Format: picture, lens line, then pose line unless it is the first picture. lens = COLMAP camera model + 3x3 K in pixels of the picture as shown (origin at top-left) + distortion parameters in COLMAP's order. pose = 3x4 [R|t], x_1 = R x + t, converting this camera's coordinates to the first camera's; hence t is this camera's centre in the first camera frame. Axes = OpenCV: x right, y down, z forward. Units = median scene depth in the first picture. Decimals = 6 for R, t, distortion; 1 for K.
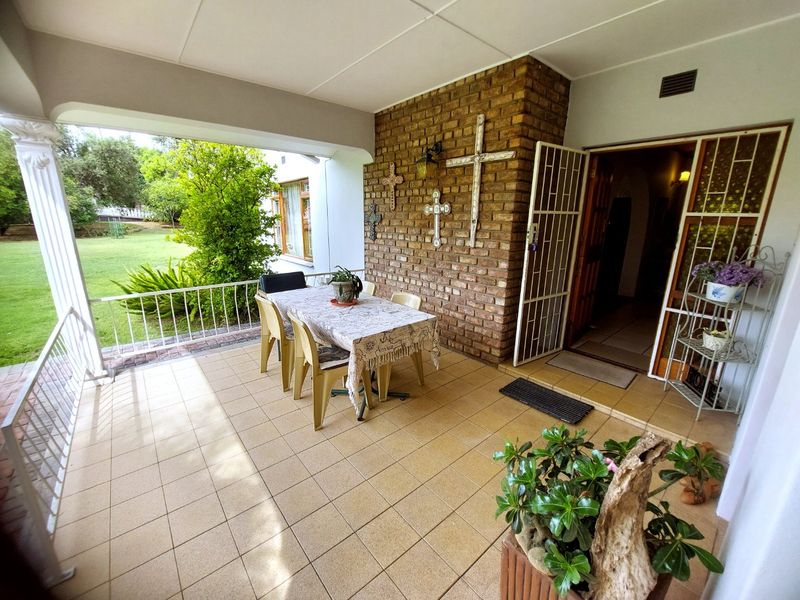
lens RADIAL K [[319.2, 0, 395.0], [0, 319.2, 299.5], [0, 0, 1]] dist [-0.014201, -0.000157]
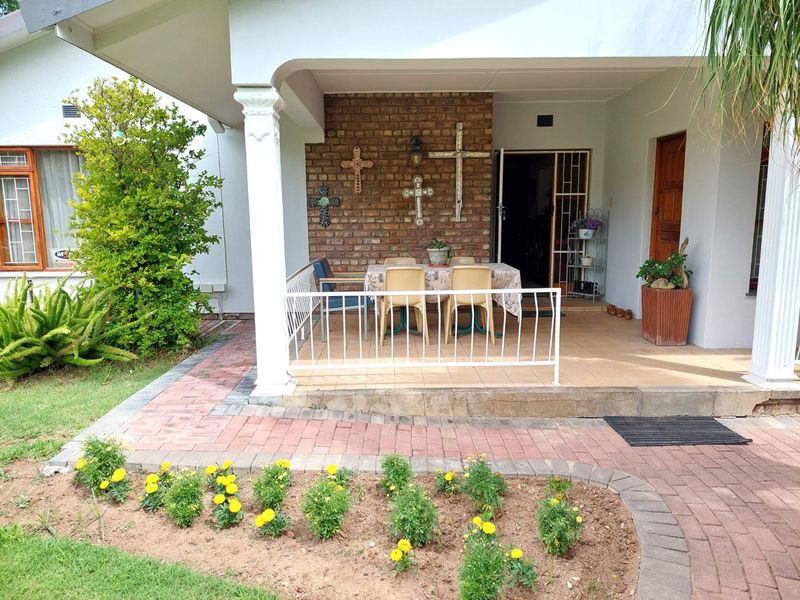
lens RADIAL K [[597.9, 0, 392.5], [0, 597.9, 306.0], [0, 0, 1]] dist [0.074794, -0.006160]
pose [[0.630753, -0.141516, 0.762971, -1.794188], [0.212102, 0.977230, 0.005910, 0.093294], [-0.746434, 0.158100, 0.646406, -0.291657]]
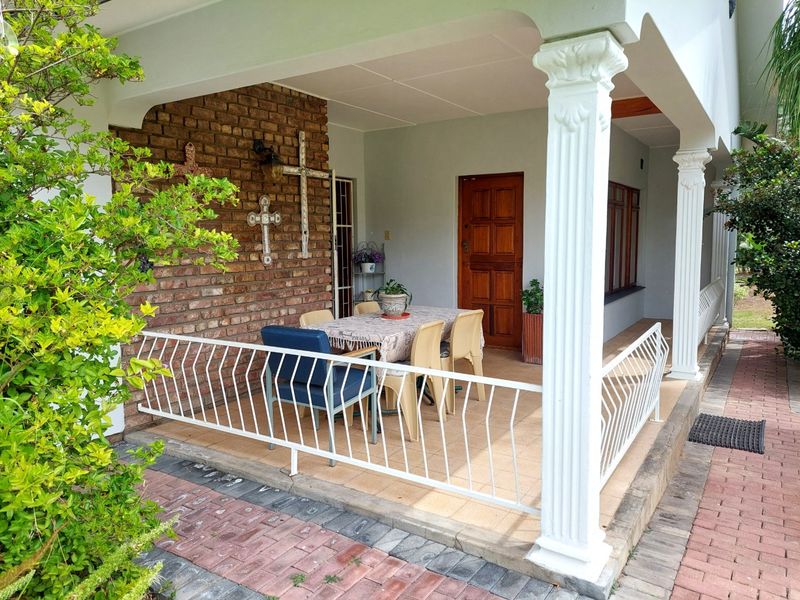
lens RADIAL K [[578.5, 0, 399.9], [0, 578.5, 297.7], [0, 0, 1]] dist [0.042110, -0.014734]
pose [[-0.296925, -0.110074, 0.948535, -1.535836], [0.249195, 0.949981, 0.188249, -0.311911], [-0.921812, 0.292266, -0.254643, 1.224476]]
